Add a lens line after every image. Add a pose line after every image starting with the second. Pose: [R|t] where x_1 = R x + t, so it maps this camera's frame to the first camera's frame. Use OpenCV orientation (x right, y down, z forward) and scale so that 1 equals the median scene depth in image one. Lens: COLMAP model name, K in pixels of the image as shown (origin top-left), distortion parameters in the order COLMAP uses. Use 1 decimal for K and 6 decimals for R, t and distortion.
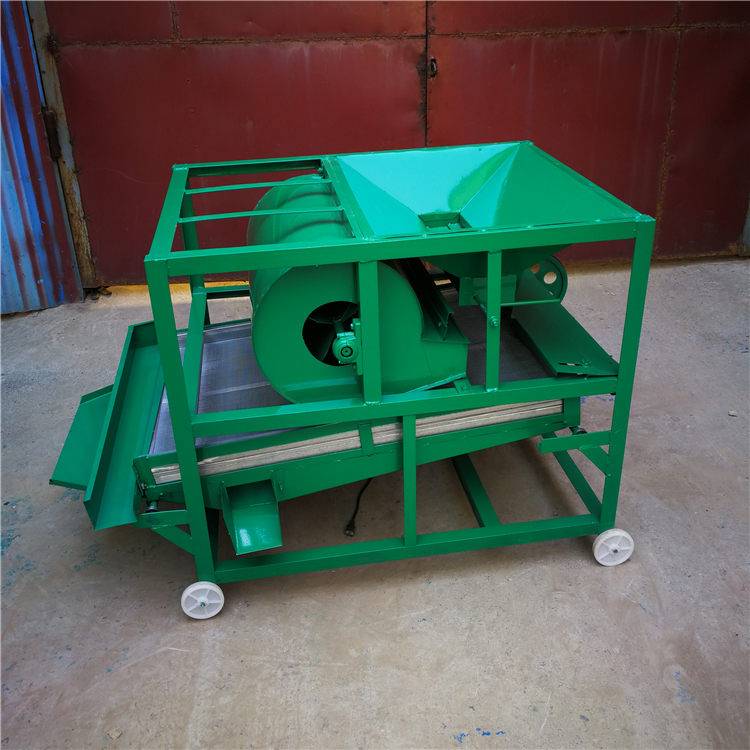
lens RADIAL K [[839.4, 0, 375.6], [0, 839.4, 375.6], [0, 0, 1]] dist [0.018956, 0.000000]
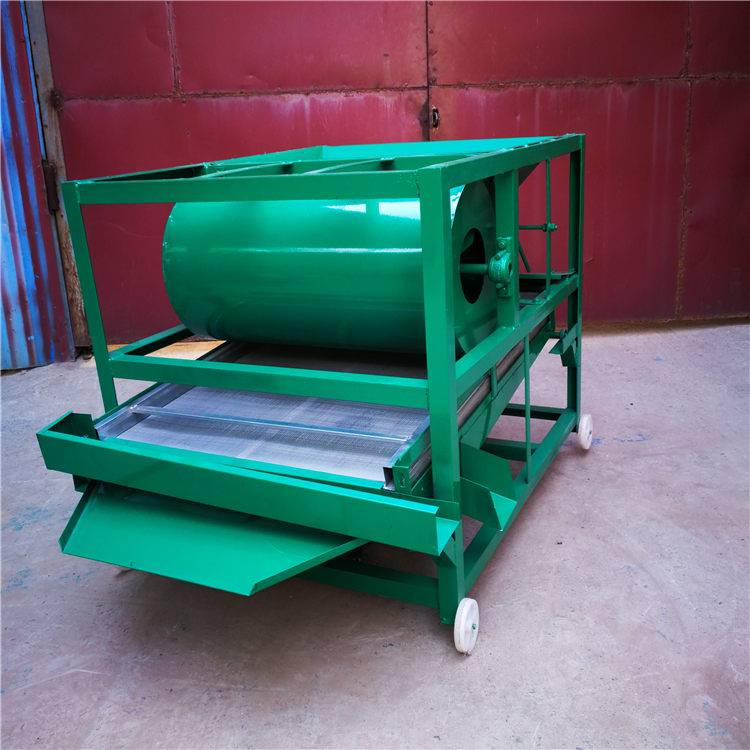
lens RADIAL K [[839.4, 0, 375.1], [0, 839.4, 373.9], [0, 0, 1]] dist [0.018956, 0.000000]
pose [[0.998481, -0.000683, -0.055094, 0.053142], [-0.009362, 0.983279, -0.181865, 0.109125], [0.054297, 0.182104, 0.981779, 0.088519]]
